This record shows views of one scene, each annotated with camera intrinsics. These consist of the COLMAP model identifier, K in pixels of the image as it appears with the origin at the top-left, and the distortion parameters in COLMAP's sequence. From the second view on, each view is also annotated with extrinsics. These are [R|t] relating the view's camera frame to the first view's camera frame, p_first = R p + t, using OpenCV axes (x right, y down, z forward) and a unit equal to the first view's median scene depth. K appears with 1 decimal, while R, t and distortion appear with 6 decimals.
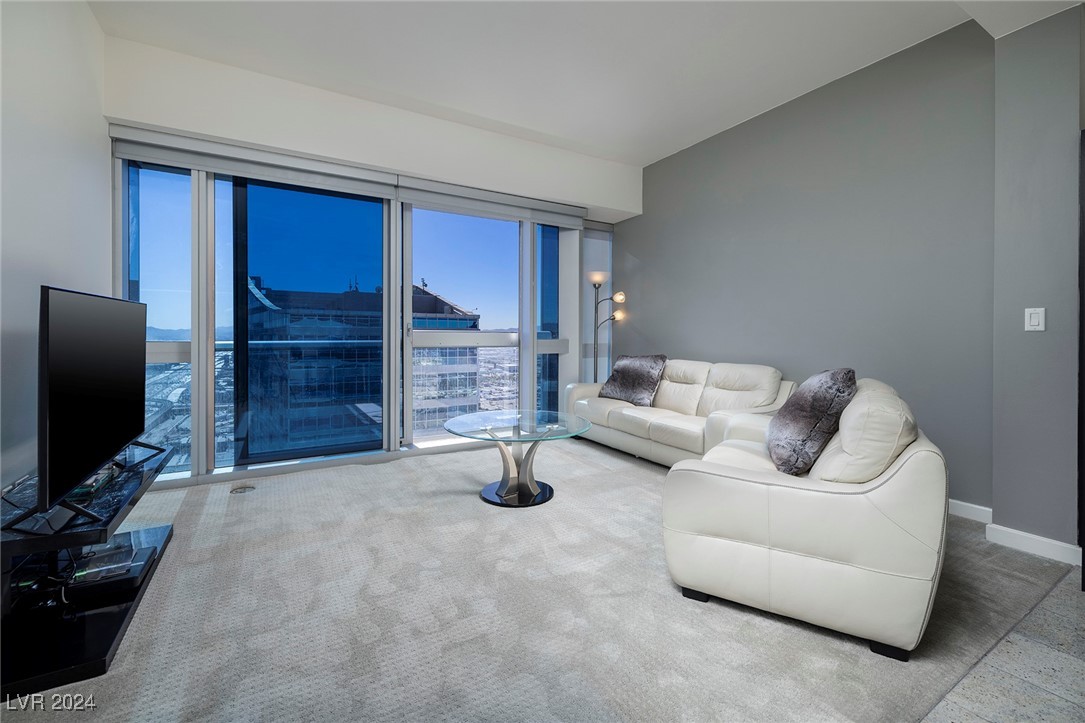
lens RADIAL K [[467.1, 0, 548.1], [0, 467.1, 350.7], [0, 0, 1]] dist [0.009697, -0.000301]
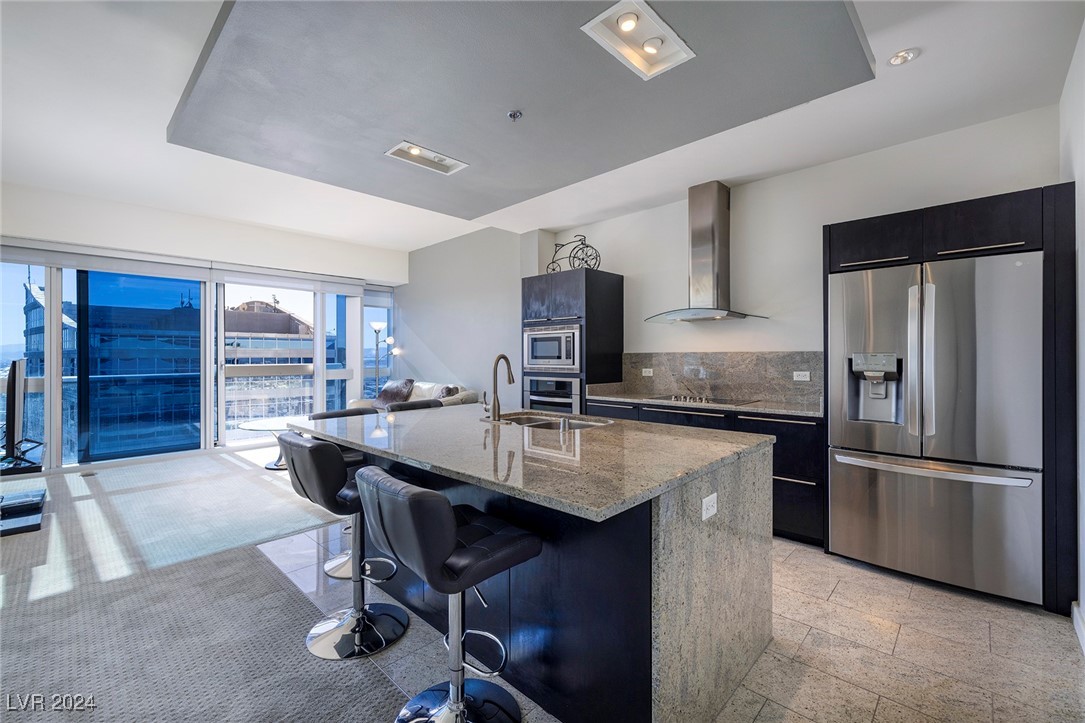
lens RADIAL K [[460.1, 0, 542.2], [0, 460.1, 358.4], [0, 0, 1]] dist [0.001228, 0.000208]
pose [[0.965429, -0.004408, 0.260630, 0.285572], [0.011187, 0.999637, -0.024529, -0.019613], [-0.260427, 0.026597, 0.965127, -0.629424]]
